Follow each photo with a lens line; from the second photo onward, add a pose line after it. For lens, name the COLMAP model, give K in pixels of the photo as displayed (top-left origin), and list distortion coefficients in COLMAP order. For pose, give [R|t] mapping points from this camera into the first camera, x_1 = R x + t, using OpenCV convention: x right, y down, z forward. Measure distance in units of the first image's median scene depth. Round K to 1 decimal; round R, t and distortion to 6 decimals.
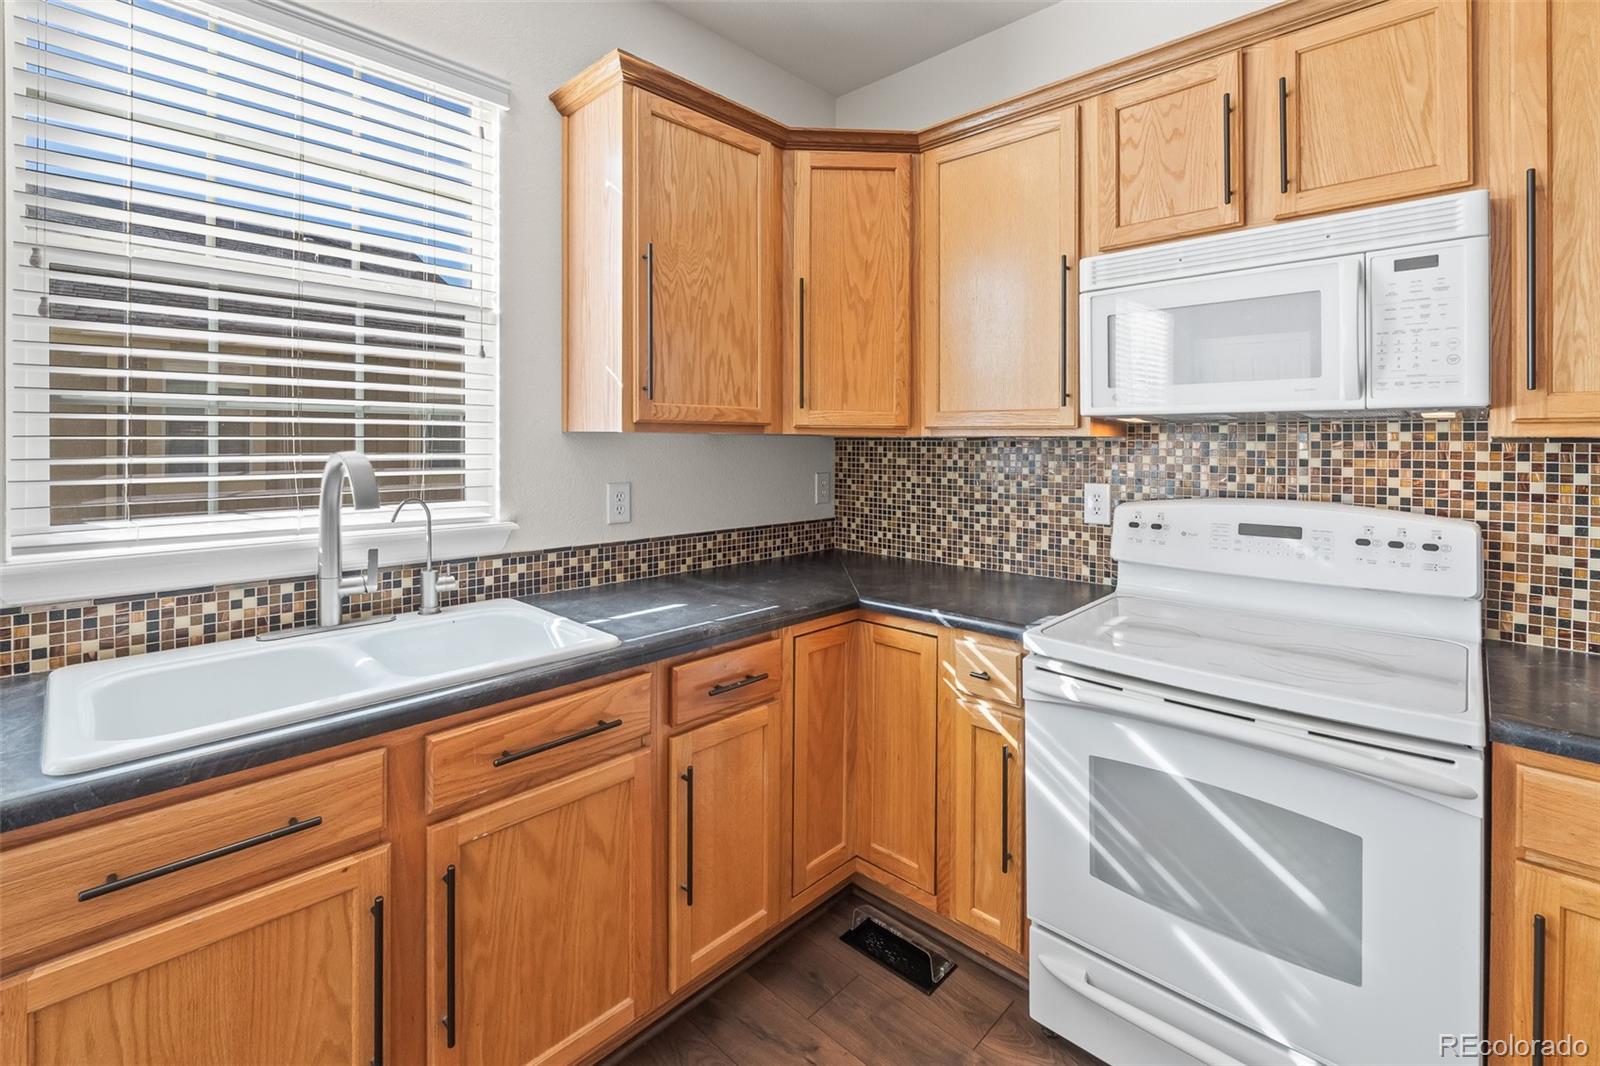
lens RADIAL K [[706.5, 0, 815.5], [0, 706.5, 437.3], [0, 0, 1]] dist [-0.007320, -0.000530]
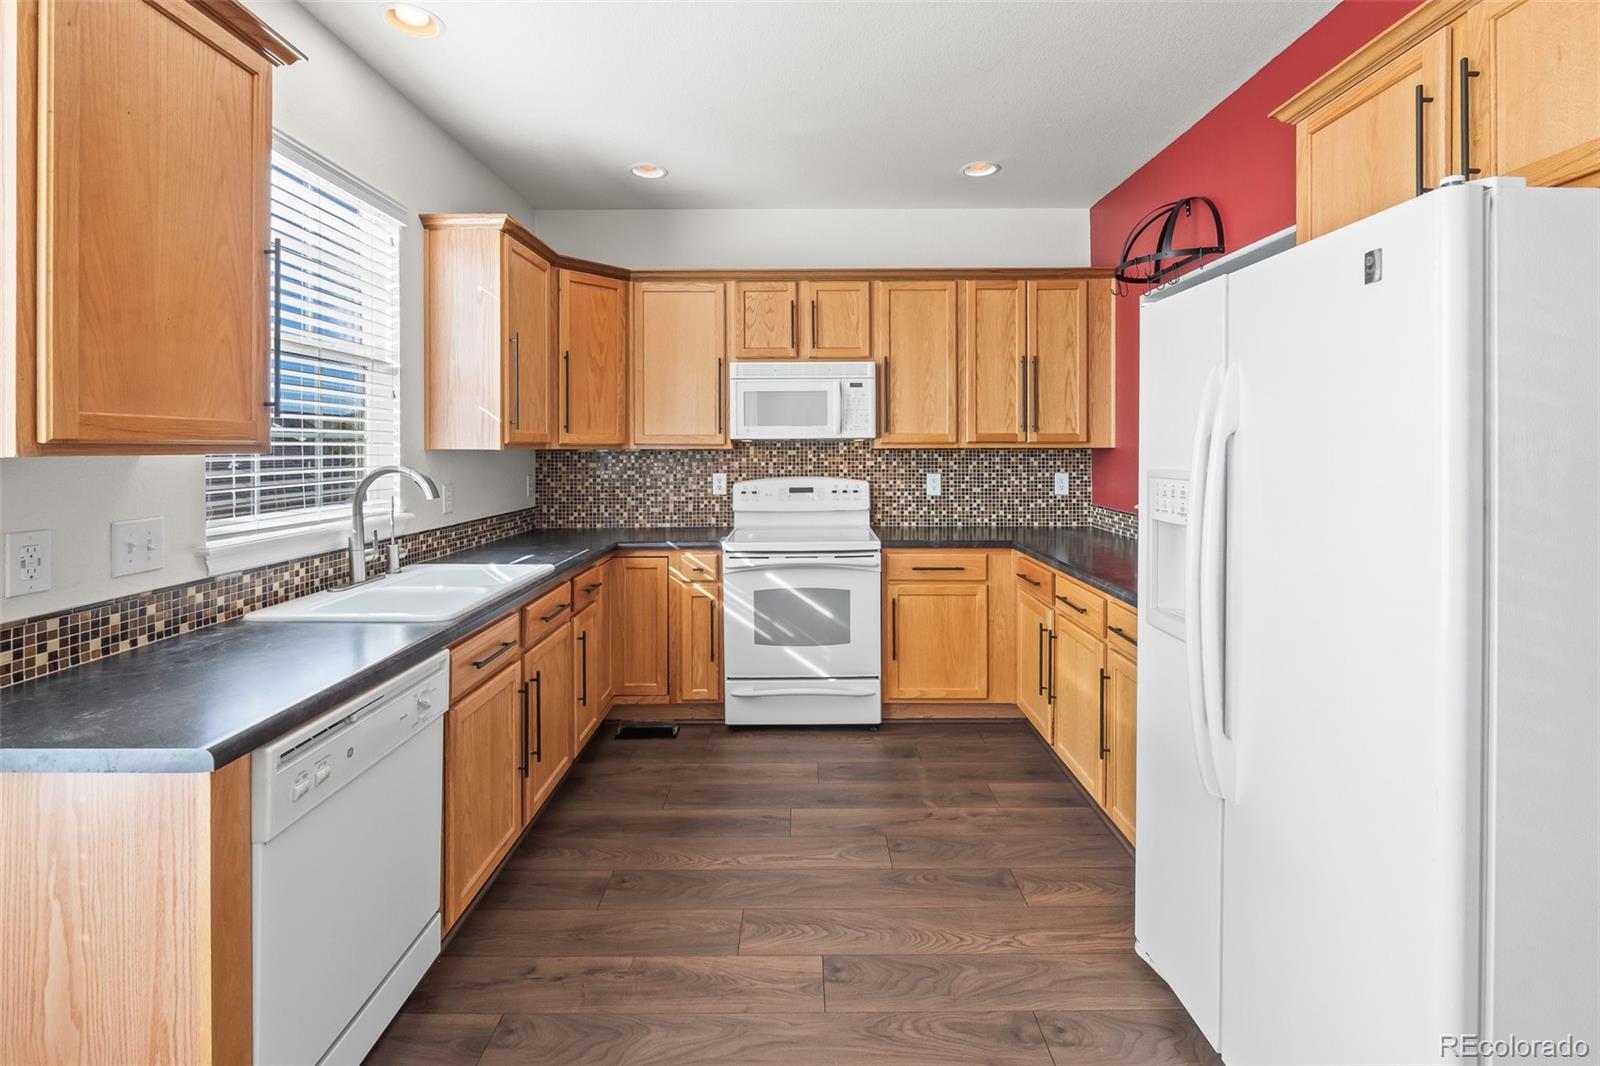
lens RADIAL K [[699.8, 0, 817.6], [0, 699.8, 419.9], [0, 0, 1]] dist [-0.000194, -0.000146]
pose [[0.717398, 0.018000, 0.696431, -0.823436], [0.003734, 0.999552, -0.029681, -0.023644], [-0.696653, 0.023893, 0.717010, -0.606031]]
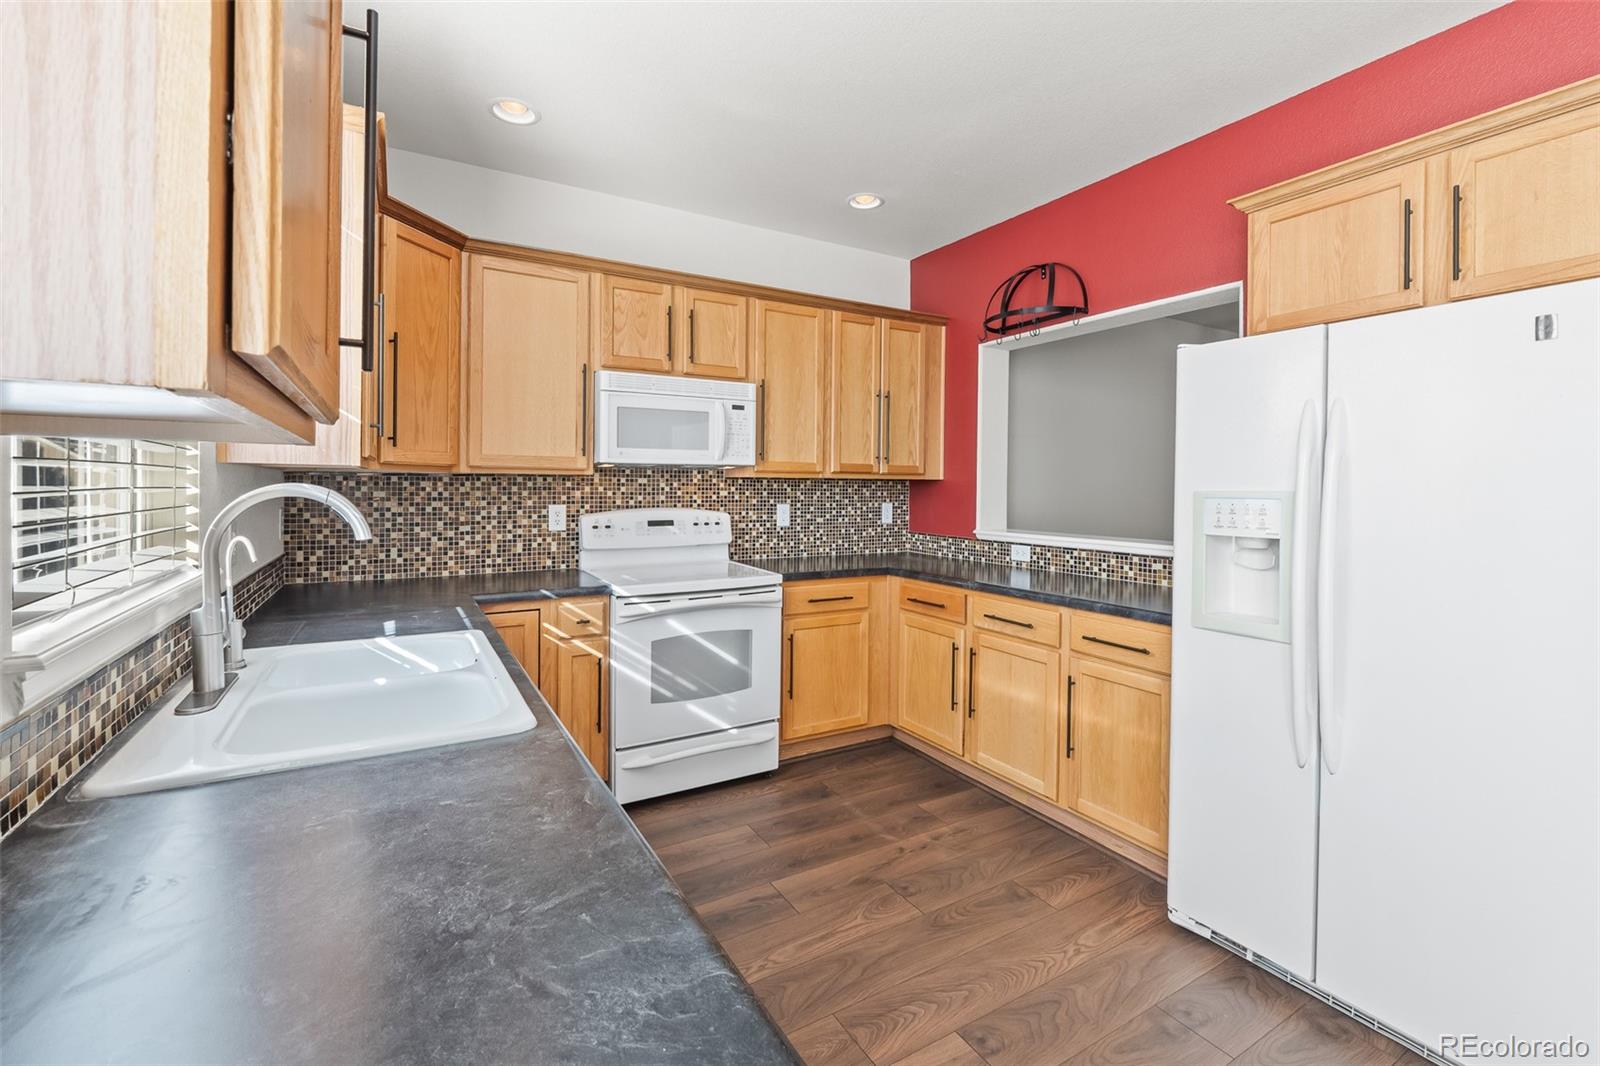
lens RADIAL K [[680.2, 0, 795.6], [0, 680.2, 467.1], [0, 0, 1]] dist [-0.002283, -0.000067]
pose [[0.282836, 0.021521, 0.958927, -1.018841], [-0.010358, 0.999758, -0.019382, 0.007221], [-0.959112, -0.004451, 0.282991, 0.082818]]
